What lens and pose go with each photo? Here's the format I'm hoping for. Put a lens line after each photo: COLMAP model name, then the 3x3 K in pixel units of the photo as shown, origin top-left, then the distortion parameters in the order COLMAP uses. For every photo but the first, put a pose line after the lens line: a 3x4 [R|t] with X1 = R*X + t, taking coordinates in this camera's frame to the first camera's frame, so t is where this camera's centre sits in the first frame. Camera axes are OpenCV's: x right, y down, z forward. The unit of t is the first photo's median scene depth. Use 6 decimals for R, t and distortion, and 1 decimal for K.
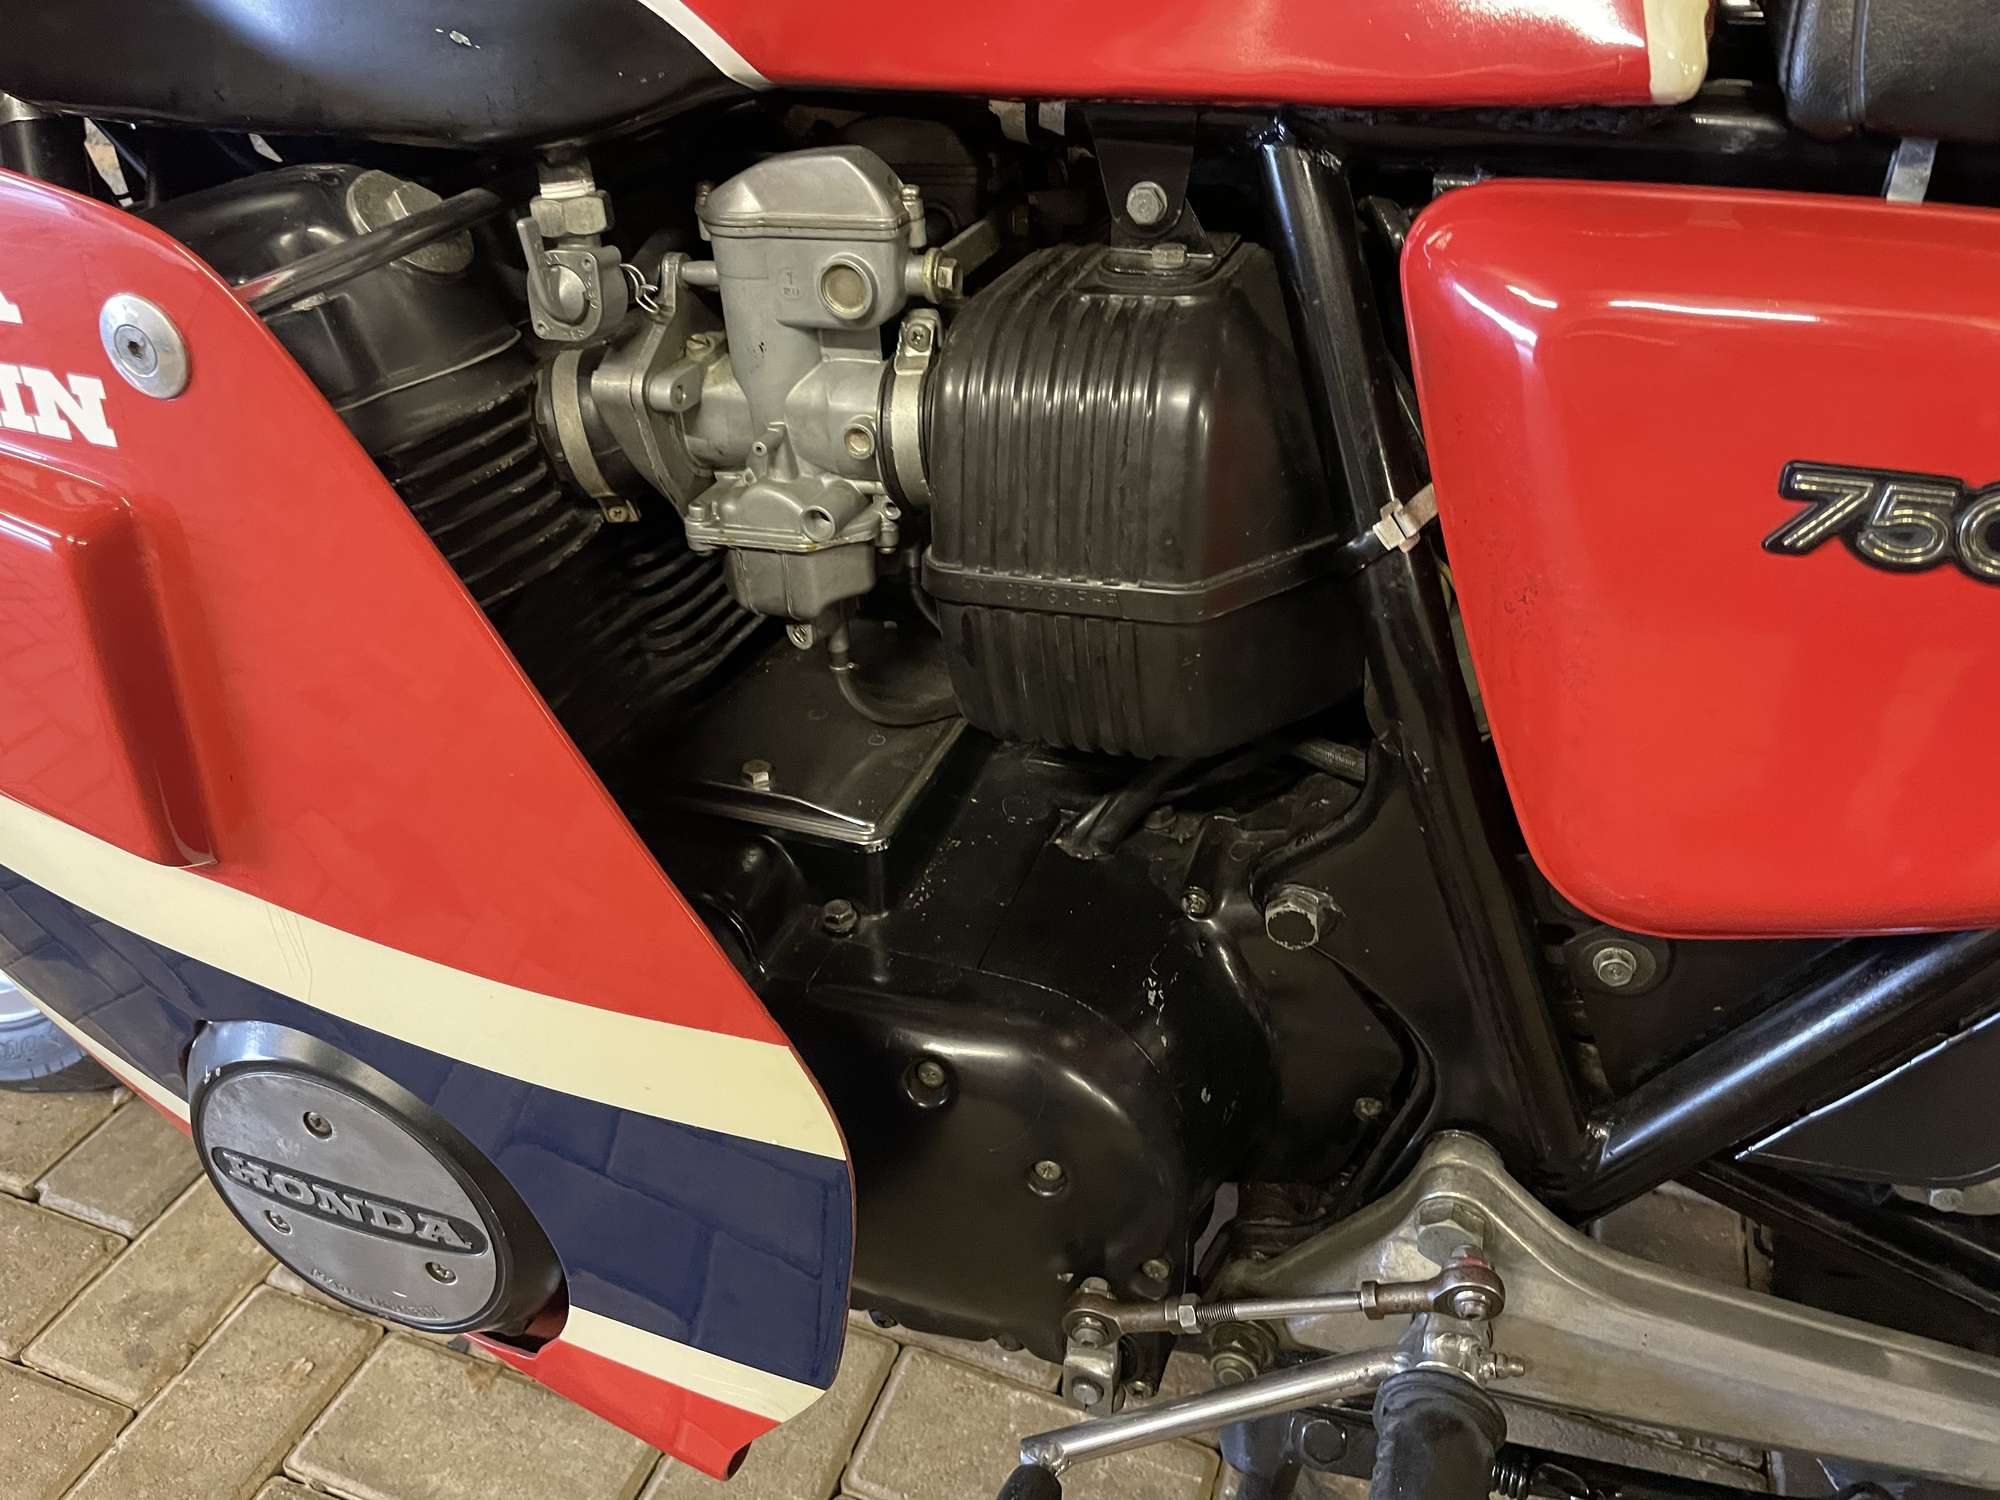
lens RADIAL K [[1523.5, 0, 996.6], [0, 1523.5, 721.8], [0, 0, 1]] dist [0.085325, -0.118448]
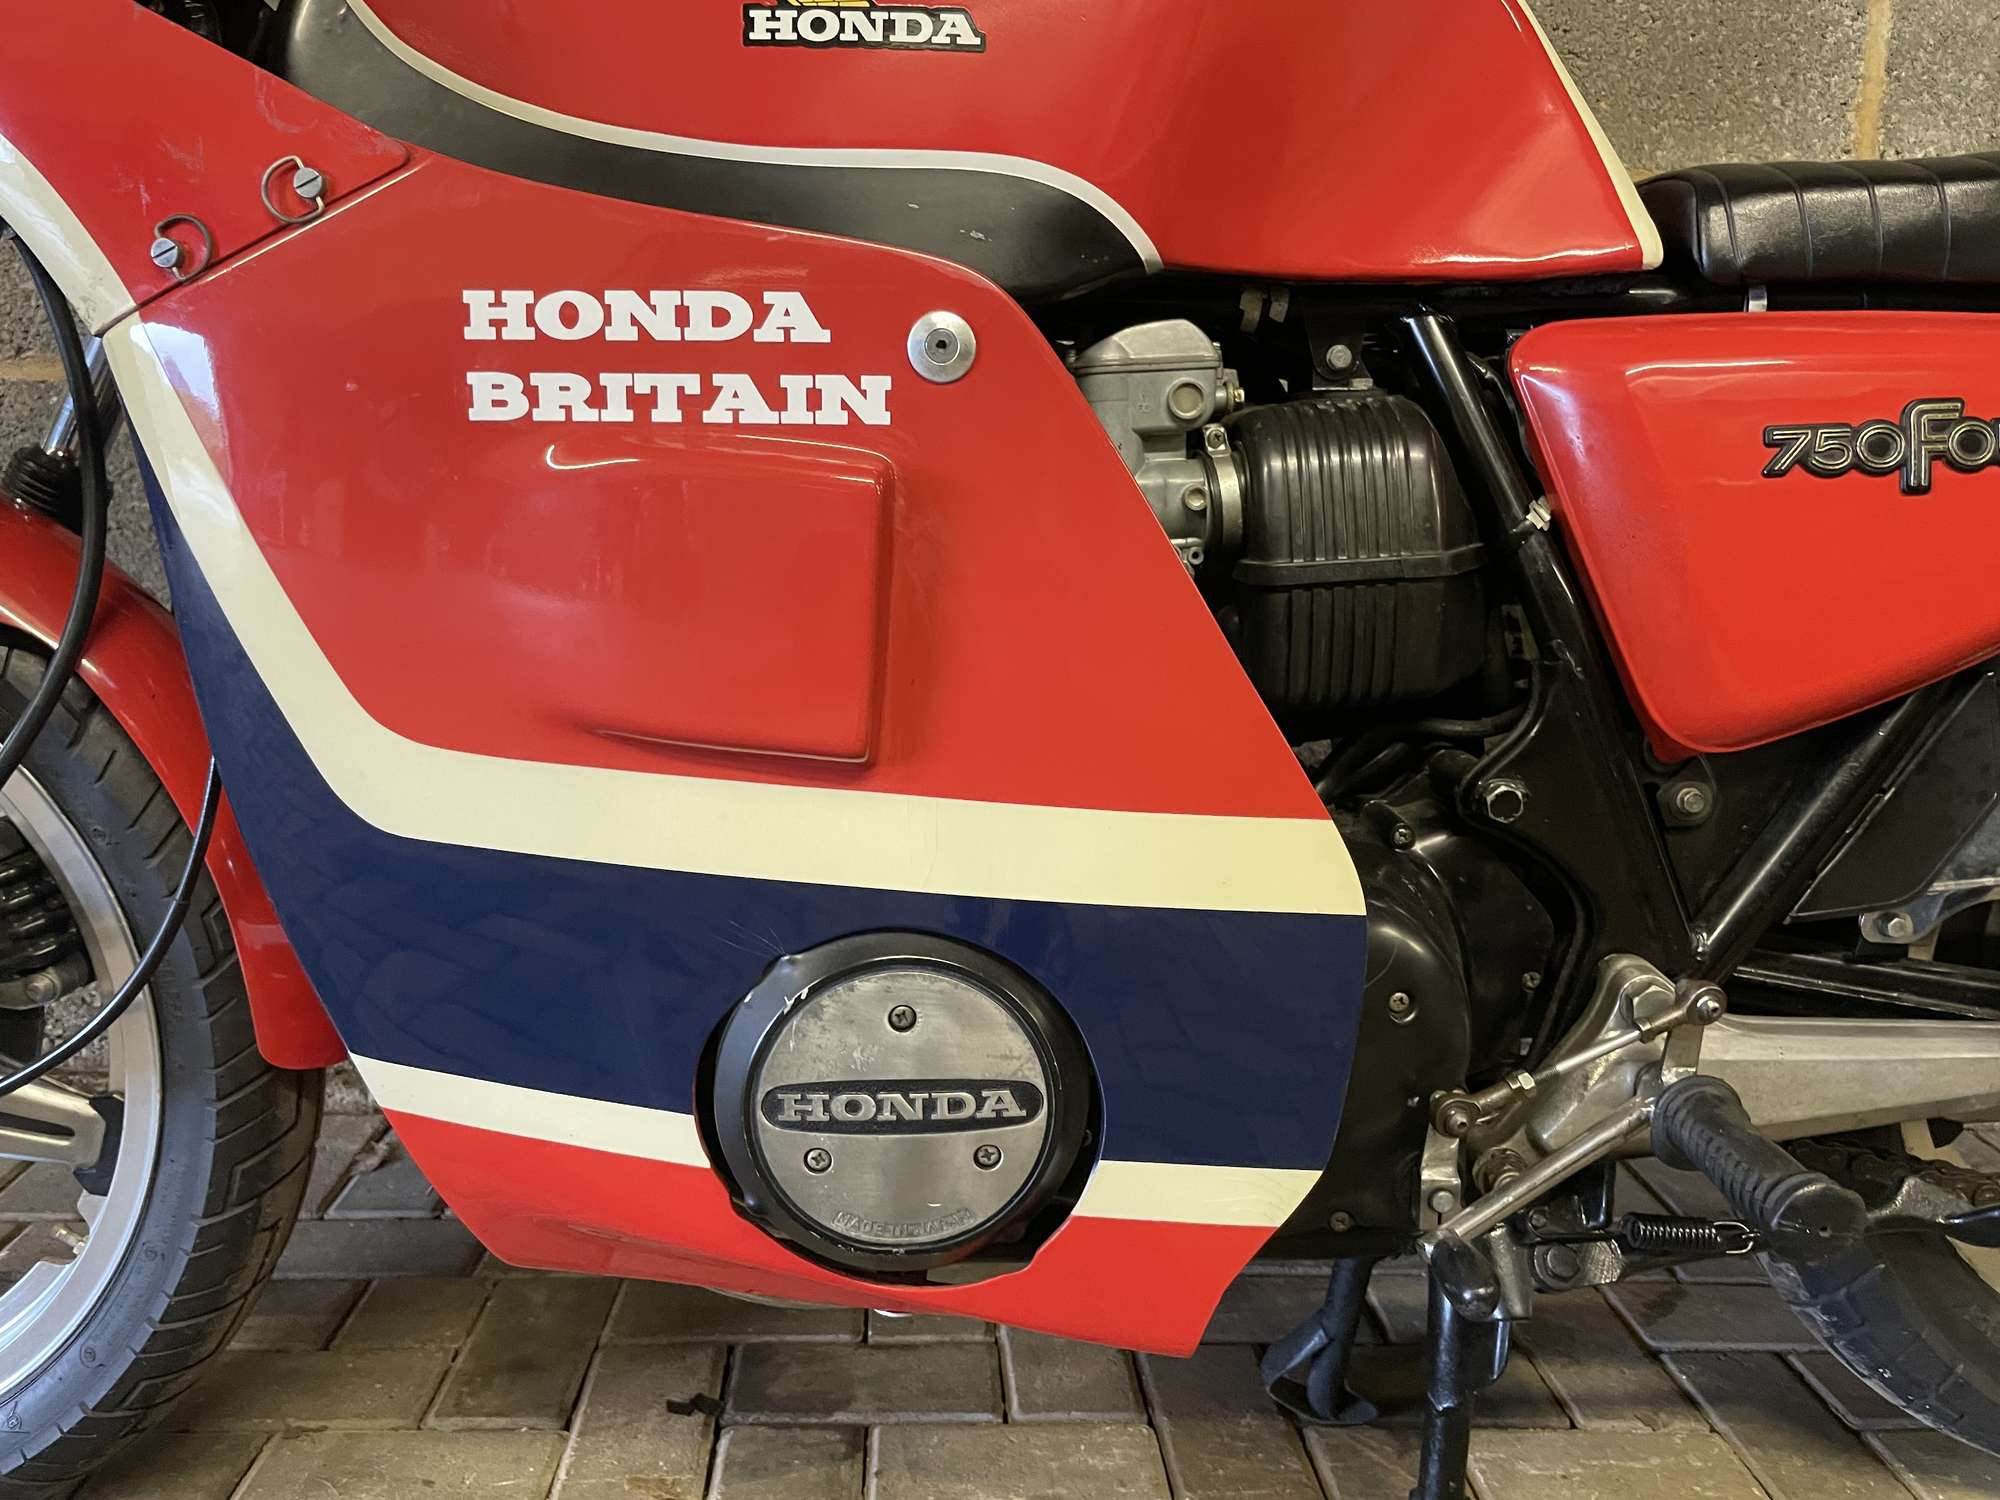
lens RADIAL K [[1523.5, 0, 988.1], [0, 1523.5, 750.2], [0, 0, 1]] dist [0.085325, -0.118448]
pose [[0.926570, -0.063234, 0.370770, -0.920431], [0.188178, 0.931459, -0.311405, 0.512712], [-0.325665, 0.358309, 0.874961, -0.166840]]
